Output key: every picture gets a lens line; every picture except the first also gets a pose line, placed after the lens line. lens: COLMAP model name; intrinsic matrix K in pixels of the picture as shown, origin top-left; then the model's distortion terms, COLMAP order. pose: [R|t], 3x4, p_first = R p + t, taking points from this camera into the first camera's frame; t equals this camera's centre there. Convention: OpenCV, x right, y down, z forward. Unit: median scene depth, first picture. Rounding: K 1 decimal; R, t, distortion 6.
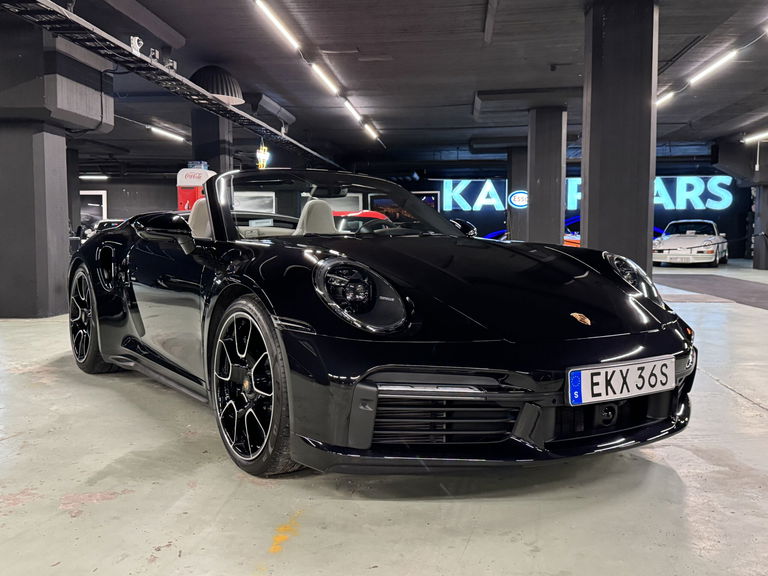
lens RADIAL K [[750.8, 0, 383.5], [0, 750.8, 290.3], [0, 0, 1]] dist [0.165238, -0.327471]
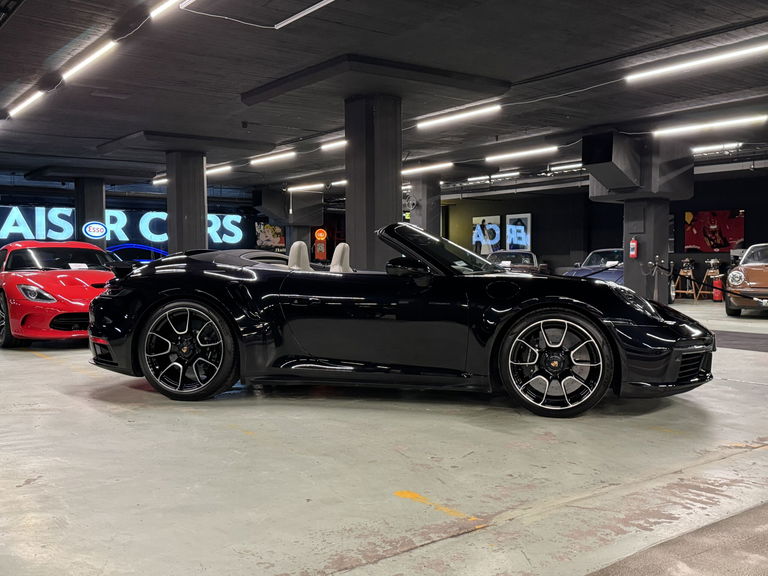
lens RADIAL K [[750.8, 0, 383.5], [0, 750.8, 290.3], [0, 0, 1]] dist [0.165238, -0.327471]
pose [[0.736971, -0.027659, 0.675358, -0.221499], [0.053429, 0.998420, -0.017413, -0.003308], [-0.673809, 0.048917, 0.737285, 0.006121]]
